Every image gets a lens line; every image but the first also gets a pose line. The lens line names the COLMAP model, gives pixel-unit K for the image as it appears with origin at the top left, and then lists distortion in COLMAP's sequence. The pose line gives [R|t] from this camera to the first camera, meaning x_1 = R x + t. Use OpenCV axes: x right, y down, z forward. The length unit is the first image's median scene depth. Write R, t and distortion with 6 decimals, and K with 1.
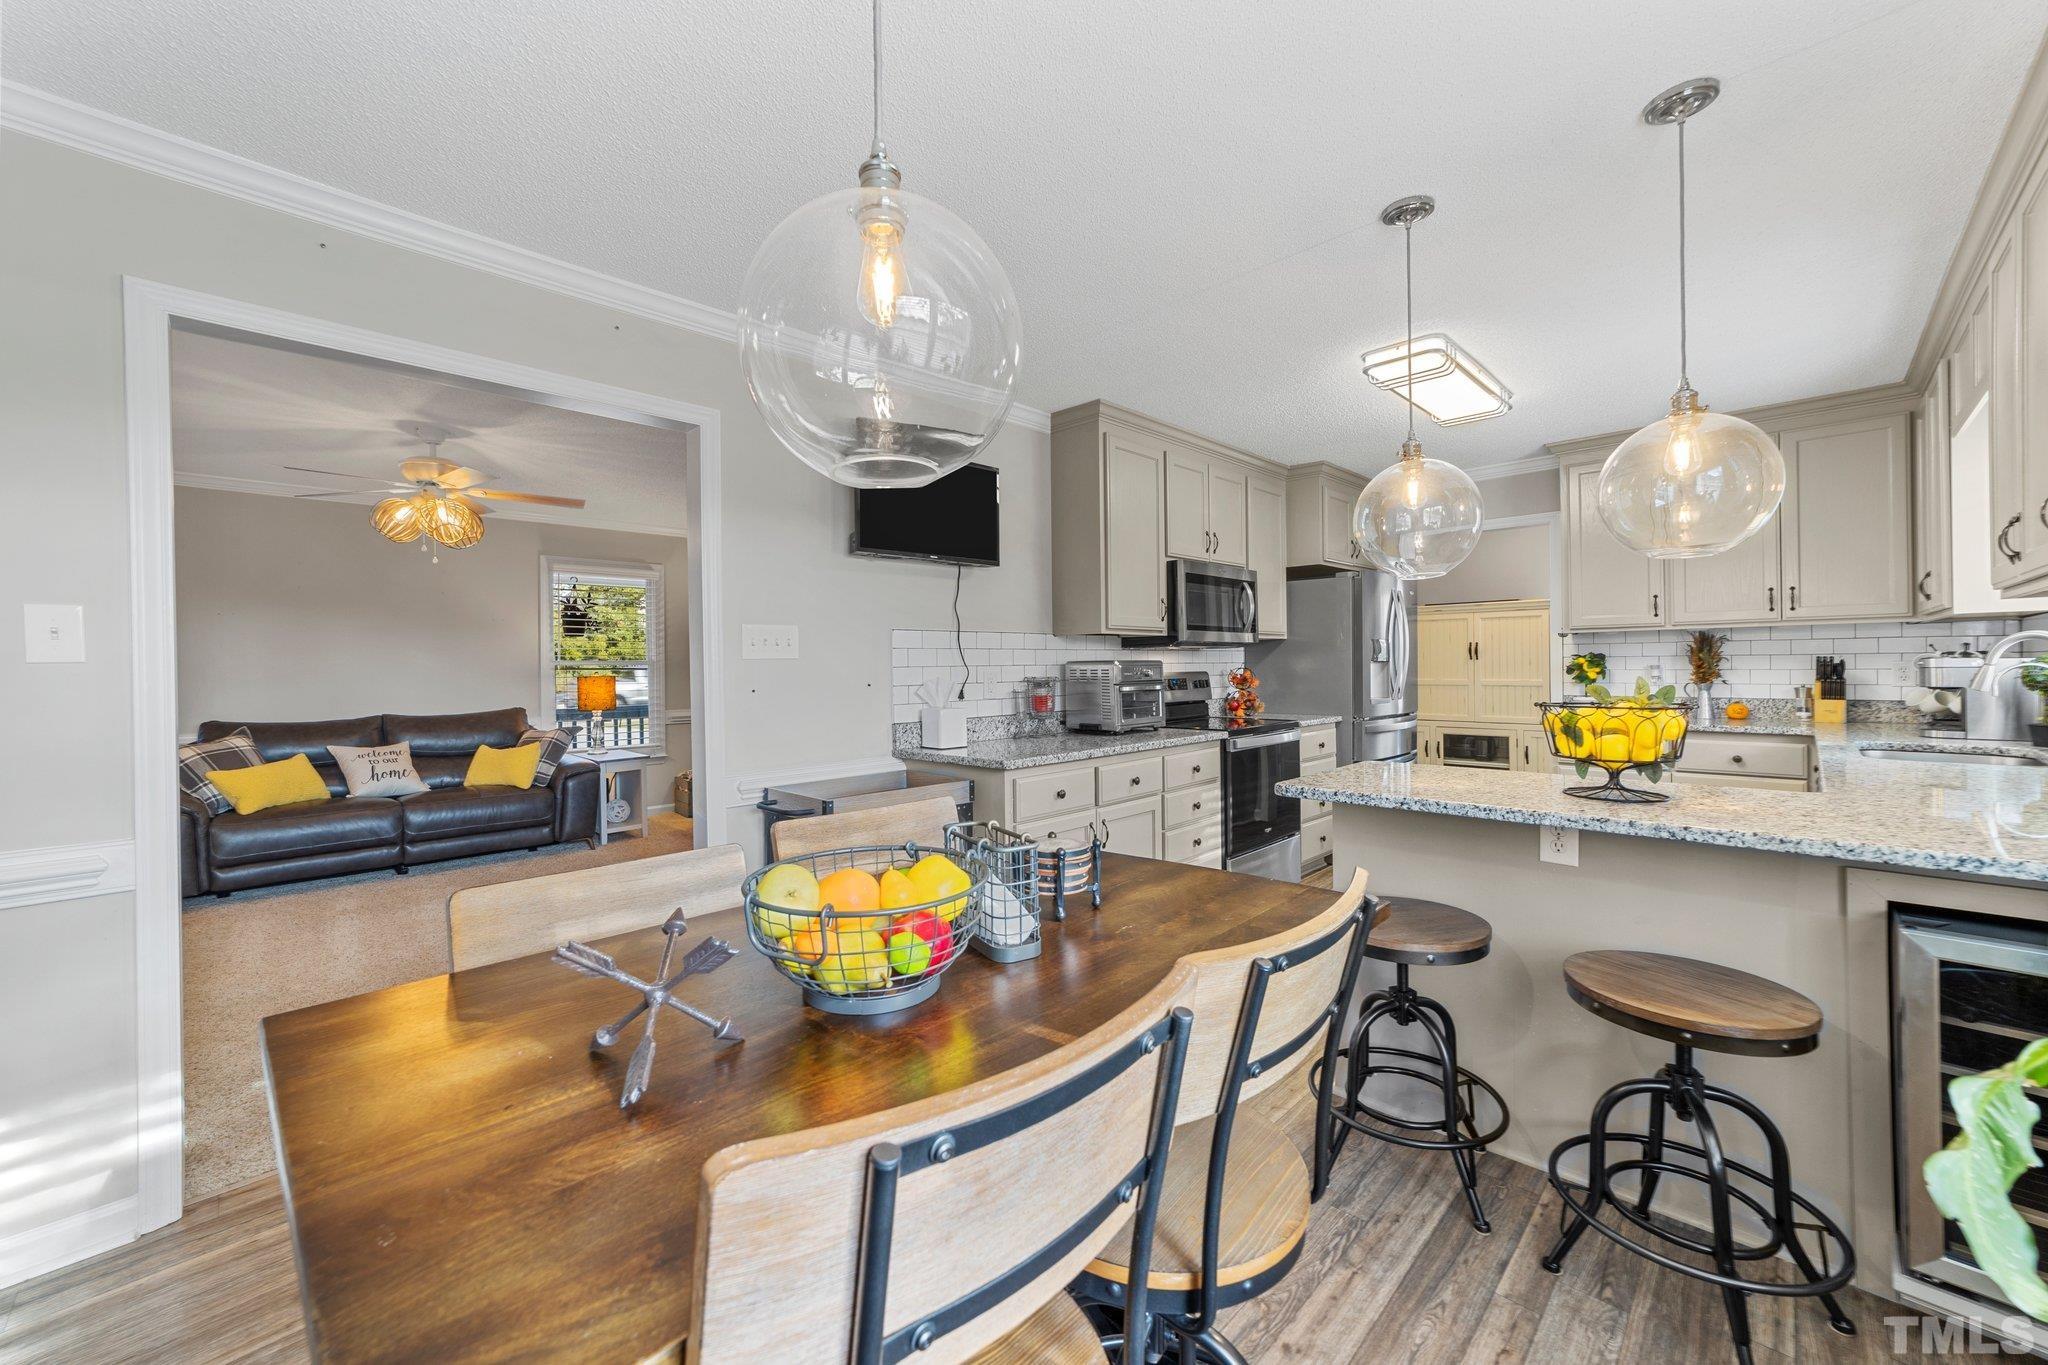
lens RADIAL K [[781.4, 0, 1019.0], [0, 781.4, 673.2], [0, 0, 1]] dist [-0.012099, 0.000059]
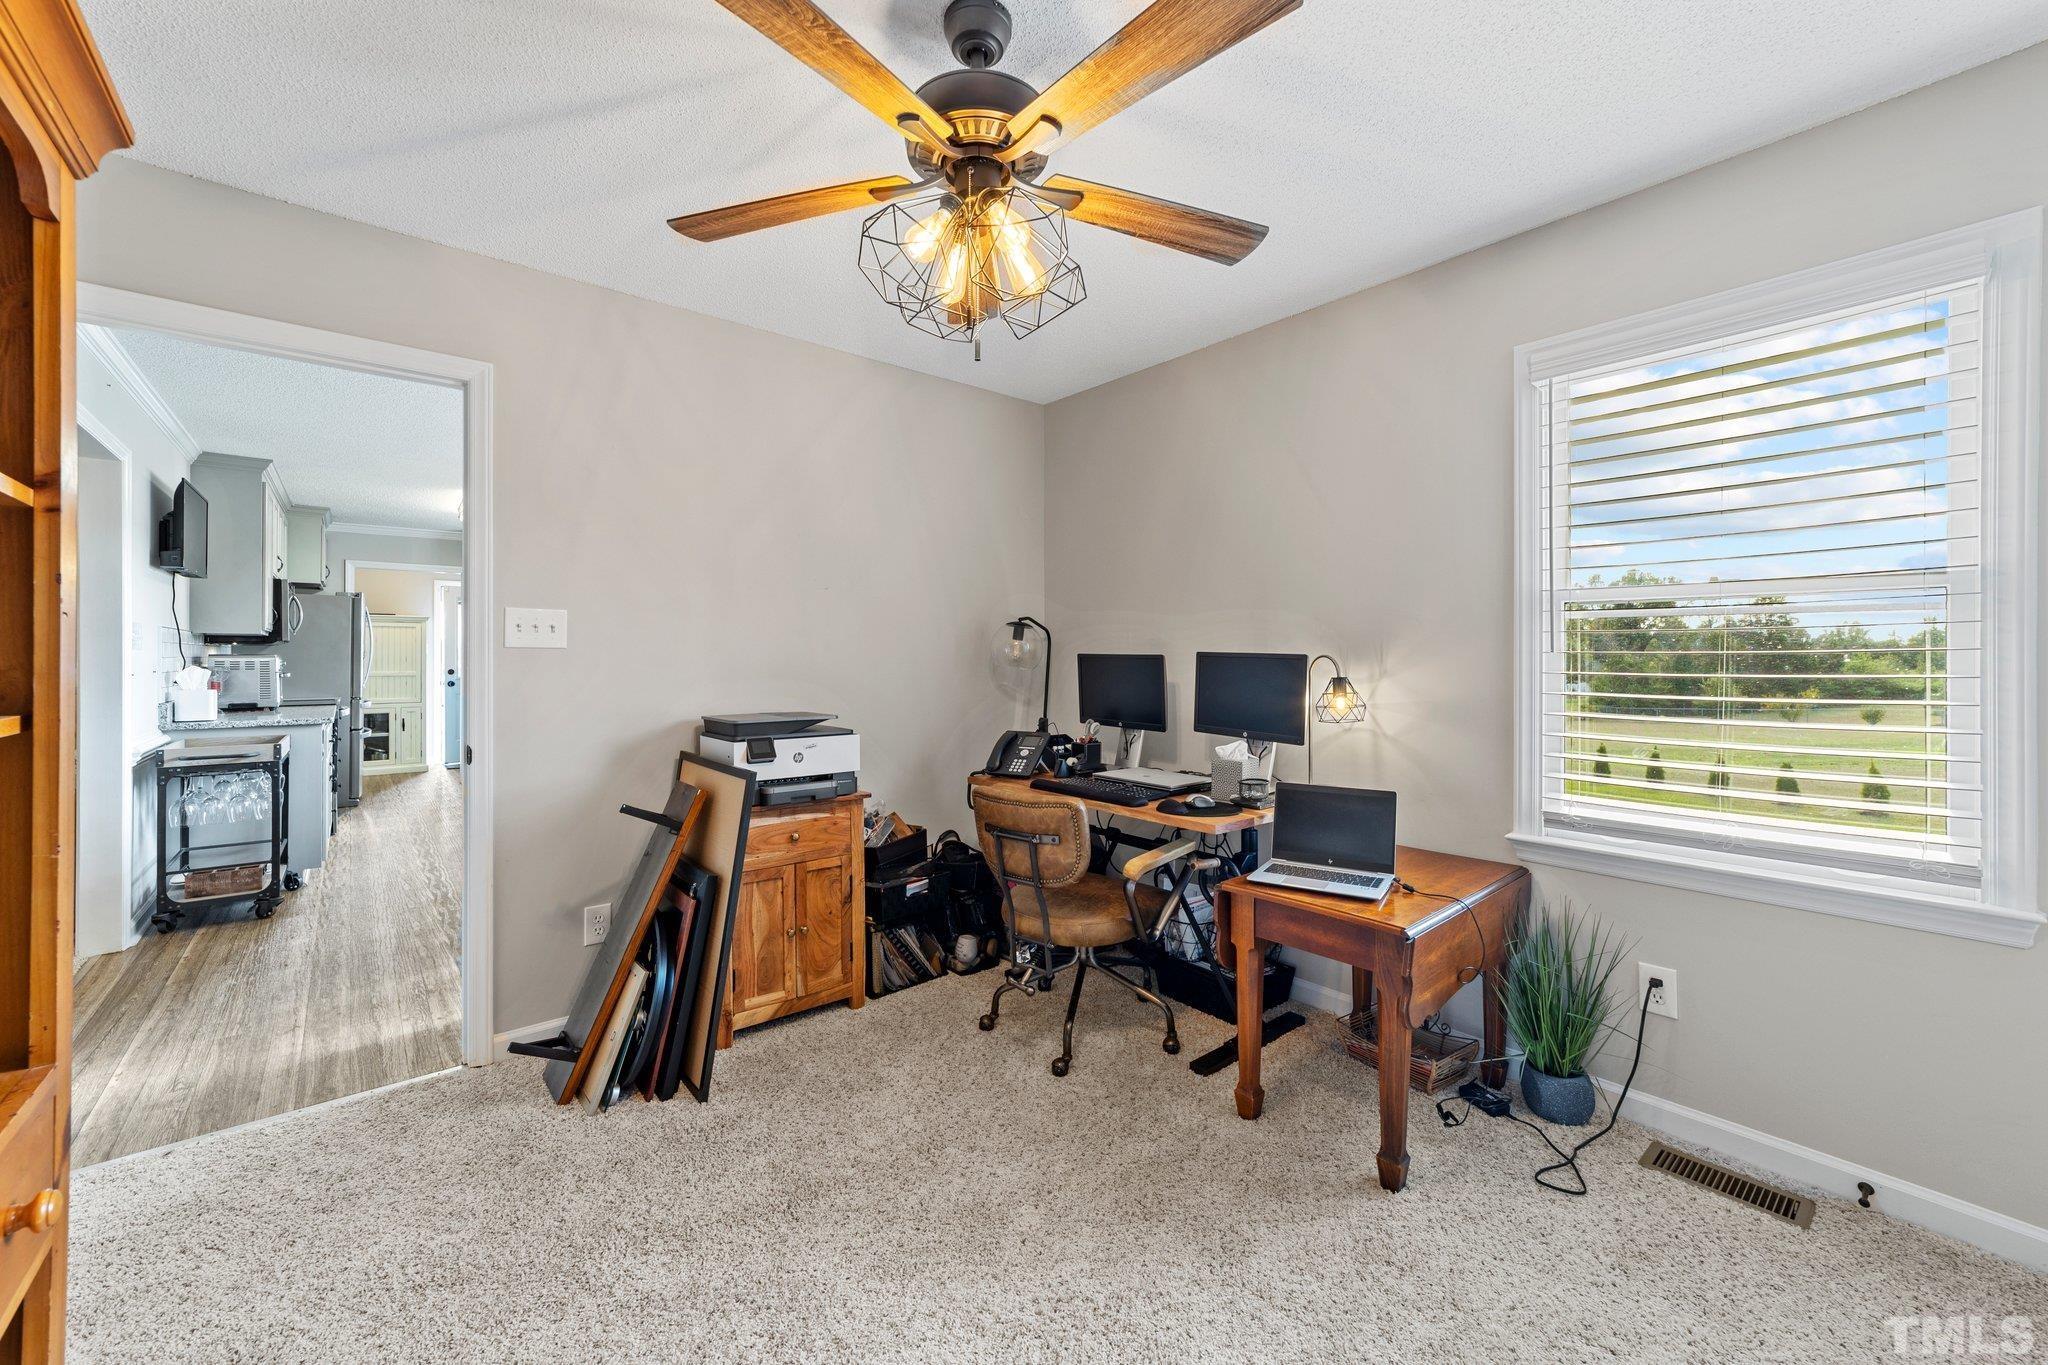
lens RADIAL K [[788.5, 0, 1008.9], [0, 788.5, 672.6], [0, 0, 1]] dist [0.001129, 0.000246]
pose [[0.097760, -0.004506, 0.995200, -1.024294], [0.000835, 0.999990, 0.004446, 0.007615], [-0.995210, 0.000397, 0.097762, -0.364099]]
